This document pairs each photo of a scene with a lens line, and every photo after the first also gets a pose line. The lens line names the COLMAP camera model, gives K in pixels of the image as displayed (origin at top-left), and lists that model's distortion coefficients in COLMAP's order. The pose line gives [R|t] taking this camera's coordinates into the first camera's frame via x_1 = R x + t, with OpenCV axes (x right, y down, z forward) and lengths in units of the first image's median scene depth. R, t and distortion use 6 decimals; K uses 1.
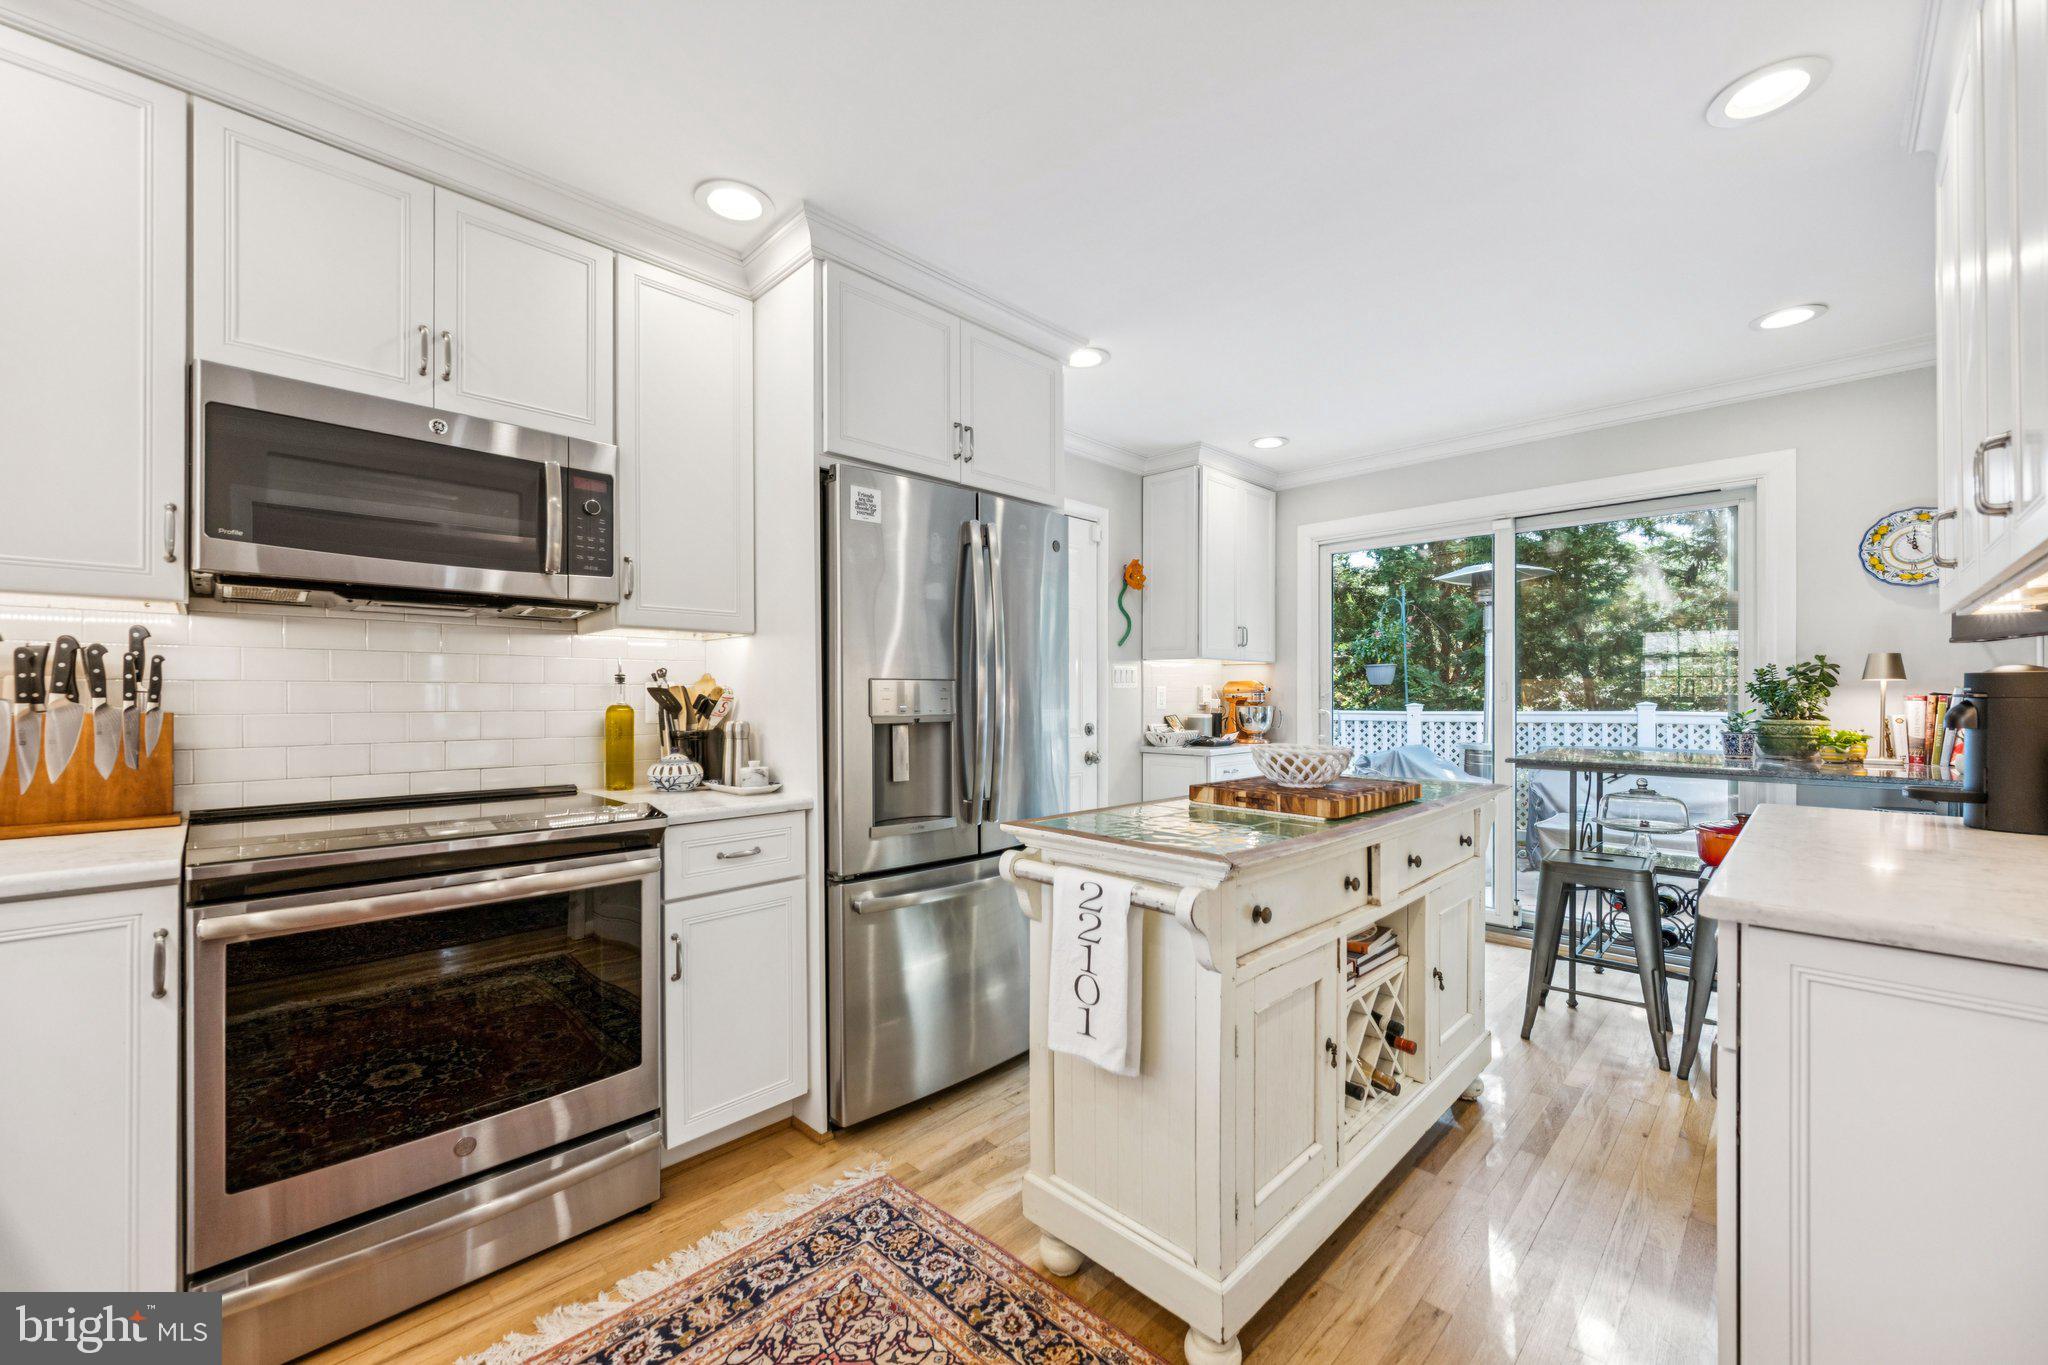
lens RADIAL K [[813.0, 0, 1043.7], [0, 813.0, 693.2], [0, 0, 1]] dist [-0.000841, -0.000270]
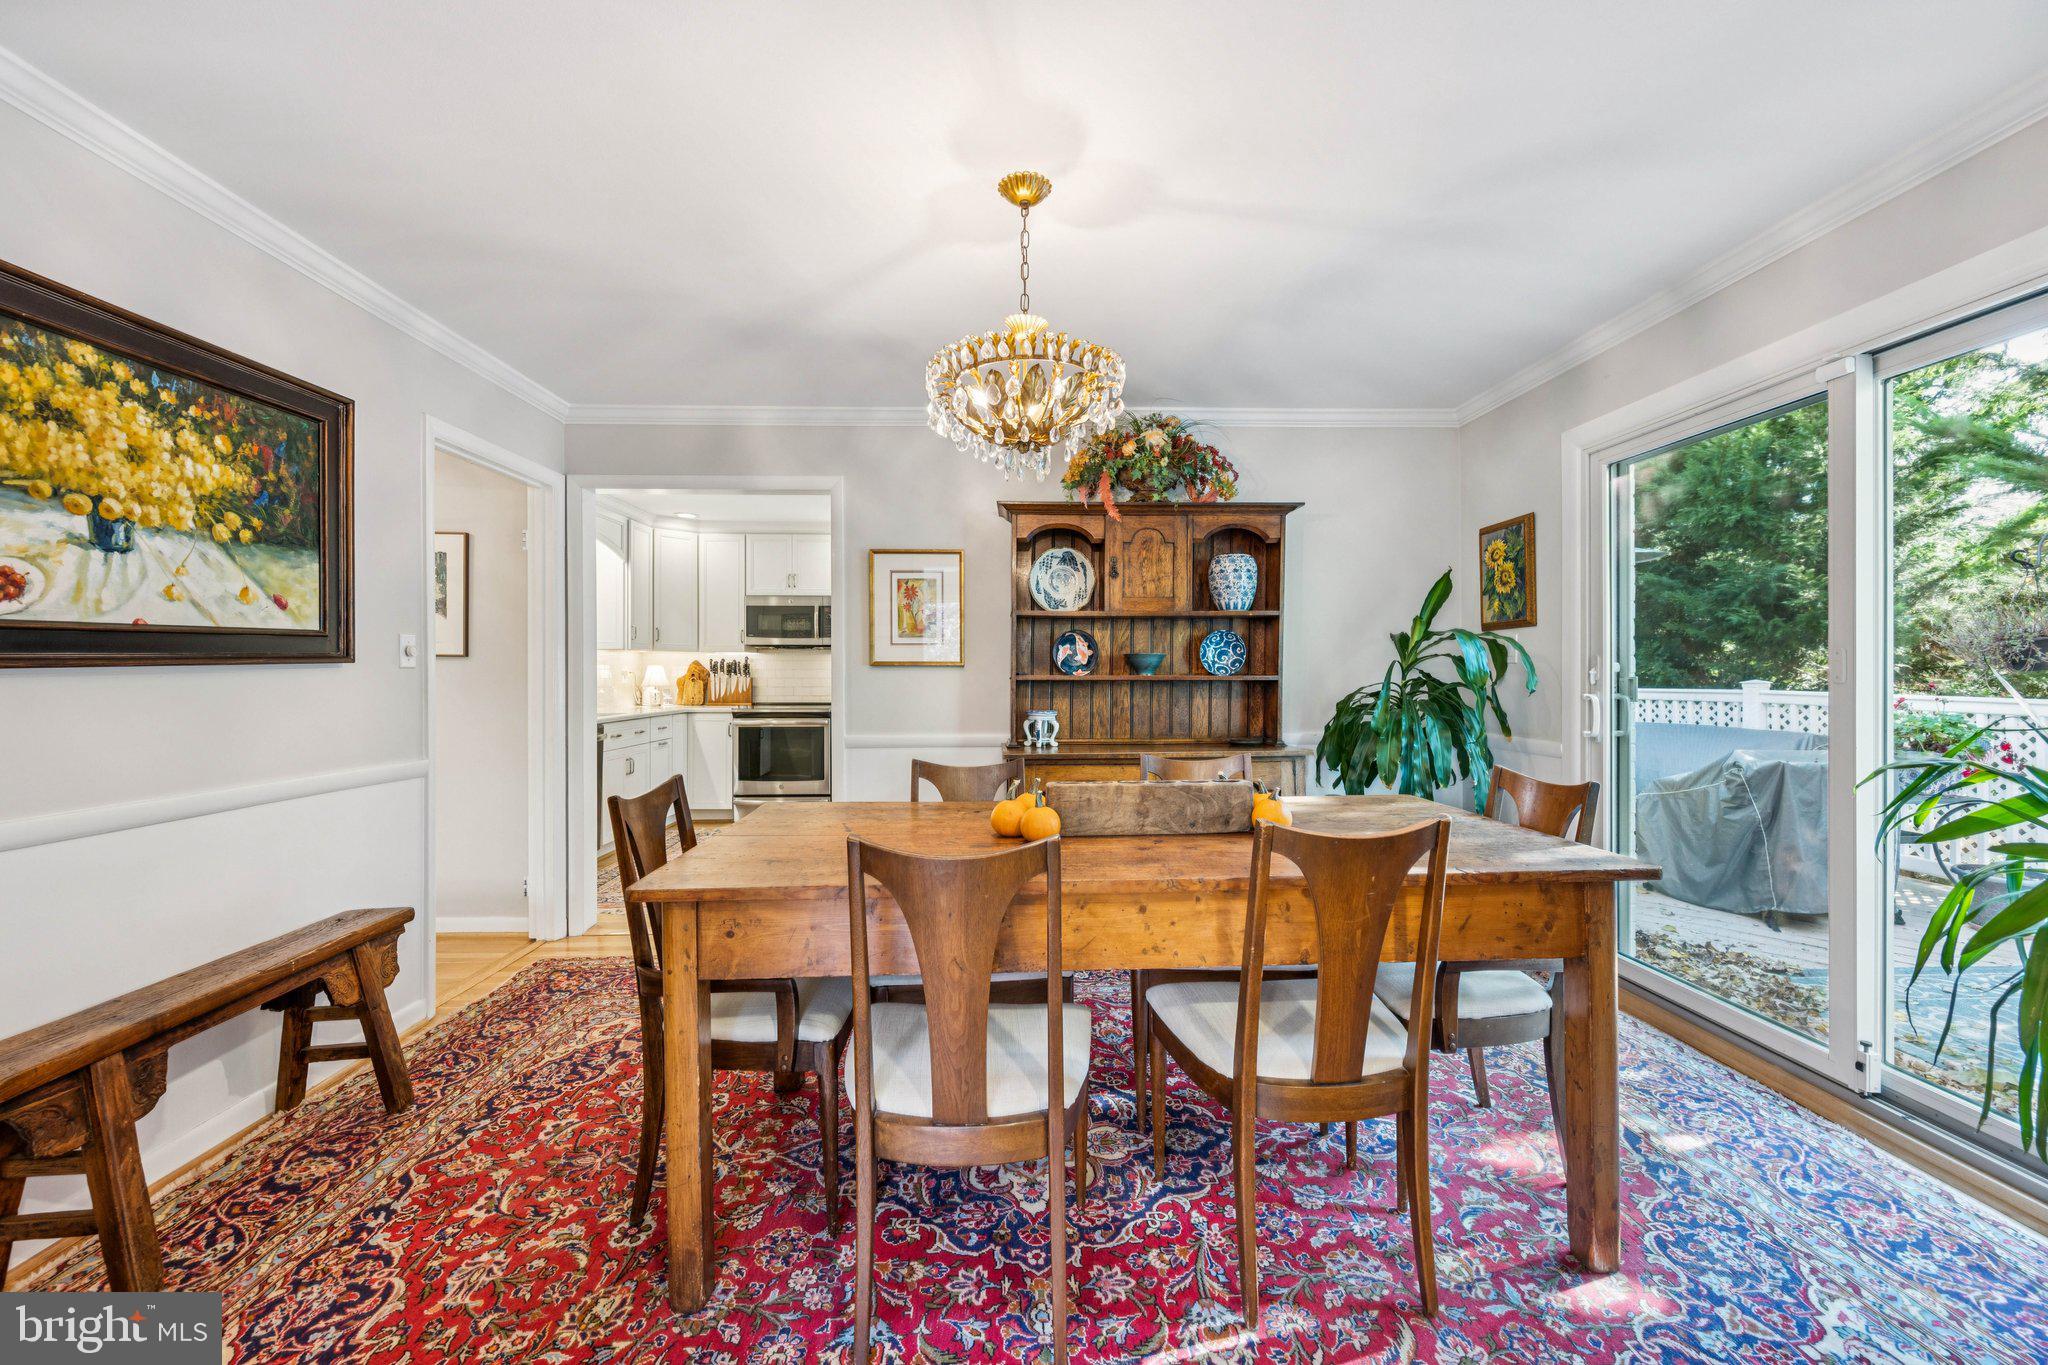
lens RADIAL K [[807.6, 0, 1022.0], [0, 807.6, 679.0], [0, 0, 1]] dist [-0.000802, -0.000125]
pose [[0.718724, 0.007089, -0.695260, 2.444128], [0.003428, 0.999900, 0.013739, -0.018593], [0.695287, -0.012258, 0.718627, -0.872163]]
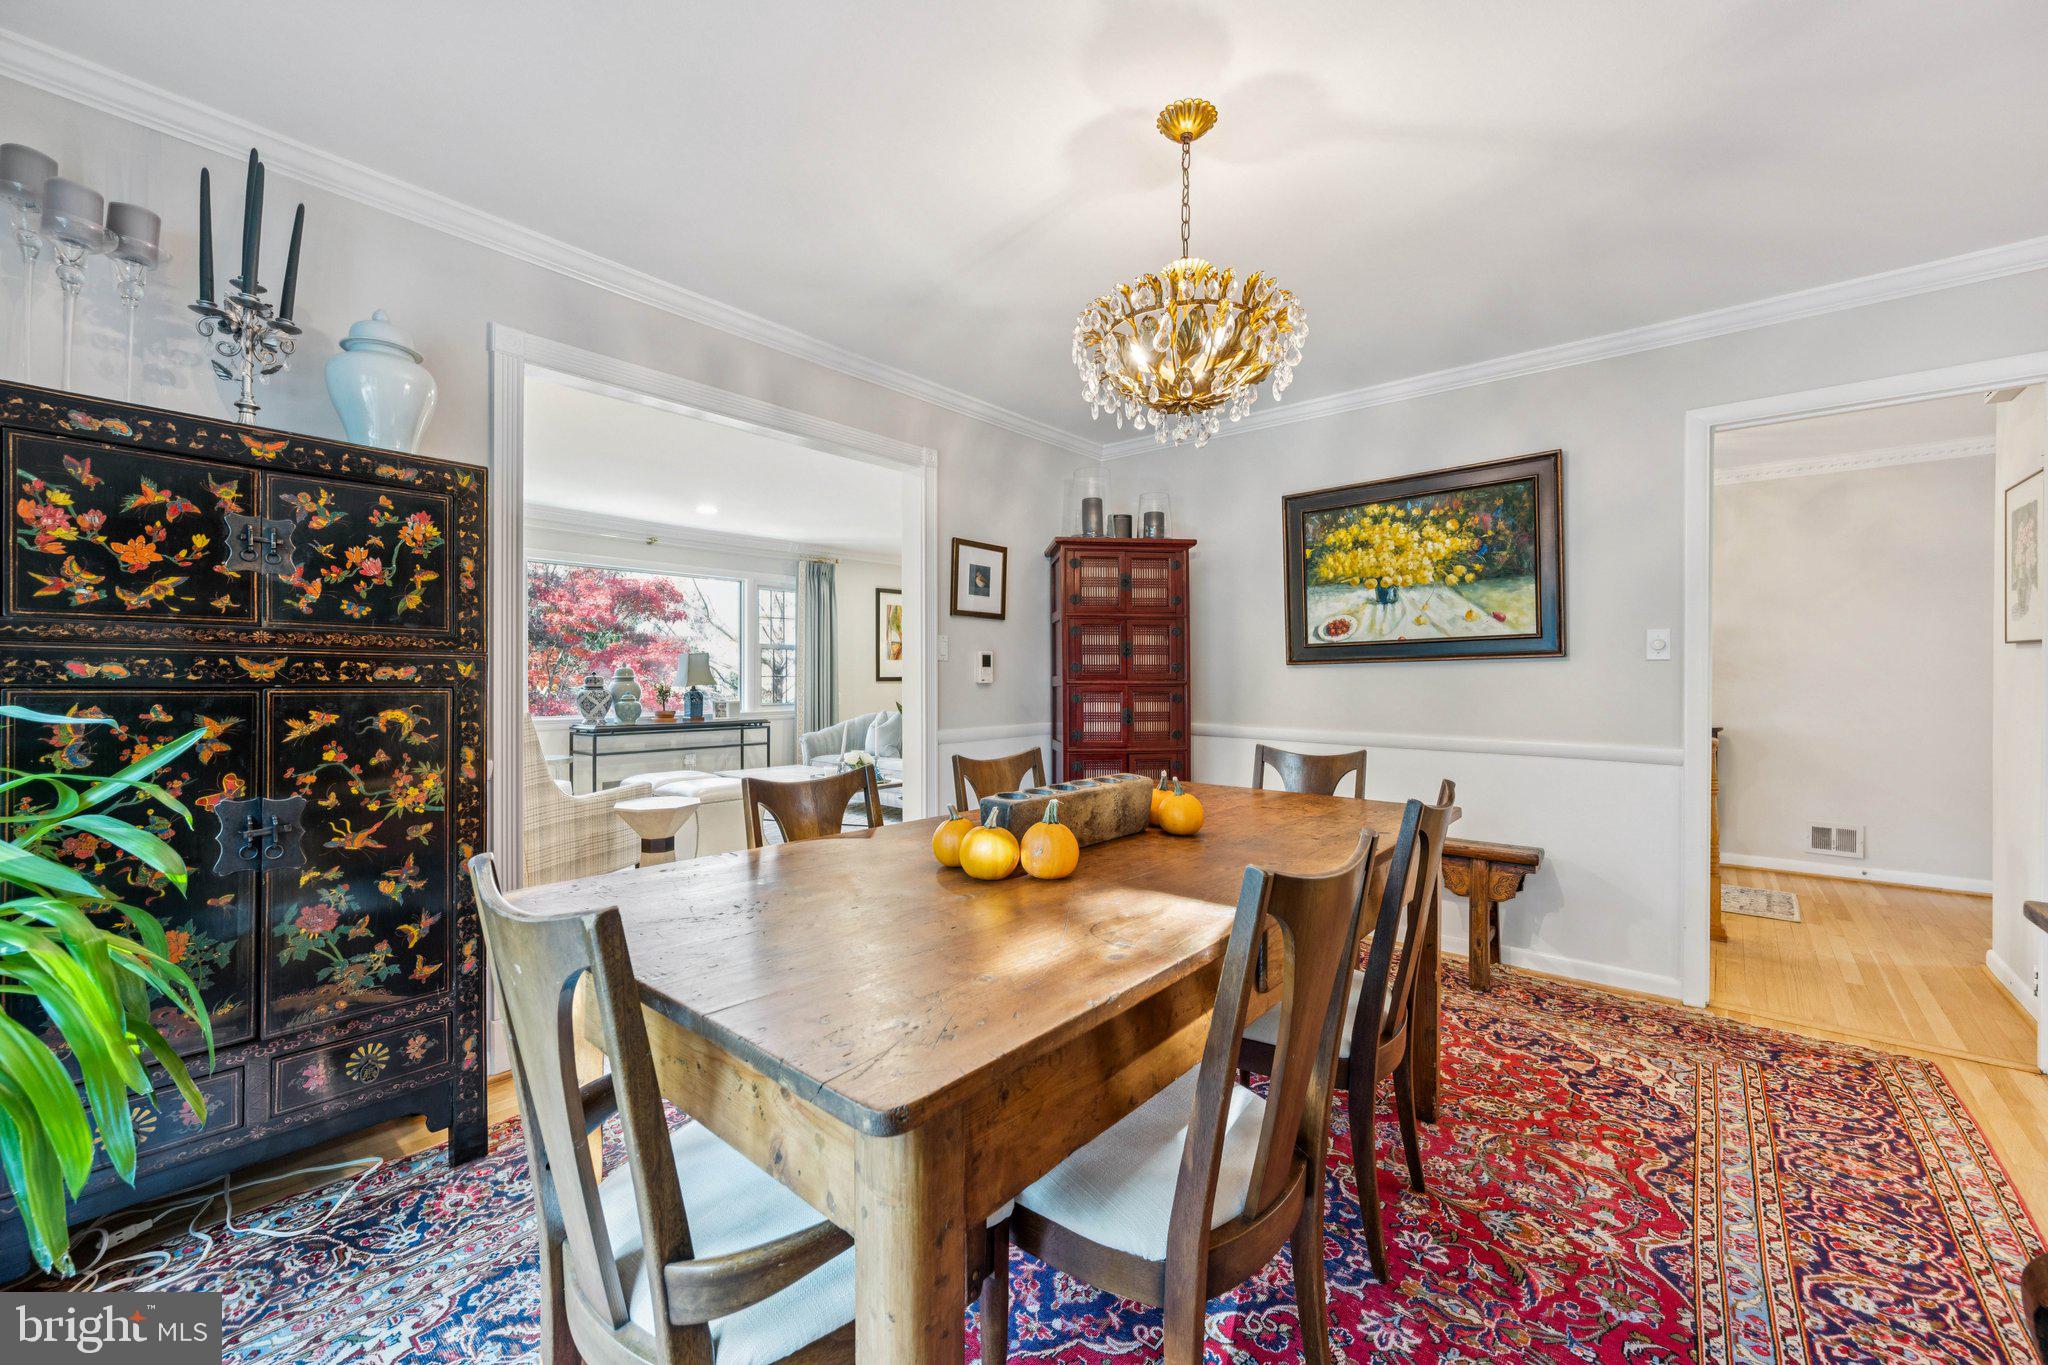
lens RADIAL K [[802.4, 0, 1037.1], [0, 802.4, 679.9], [0, 0, 1]] dist [-0.001028, 0.000379]
pose [[-0.997627, -0.000421, -0.068846, 1.942577], [-0.000483, 0.999999, 0.000890, 0.015041], [0.068846, 0.000921, -0.997627, 0.859078]]
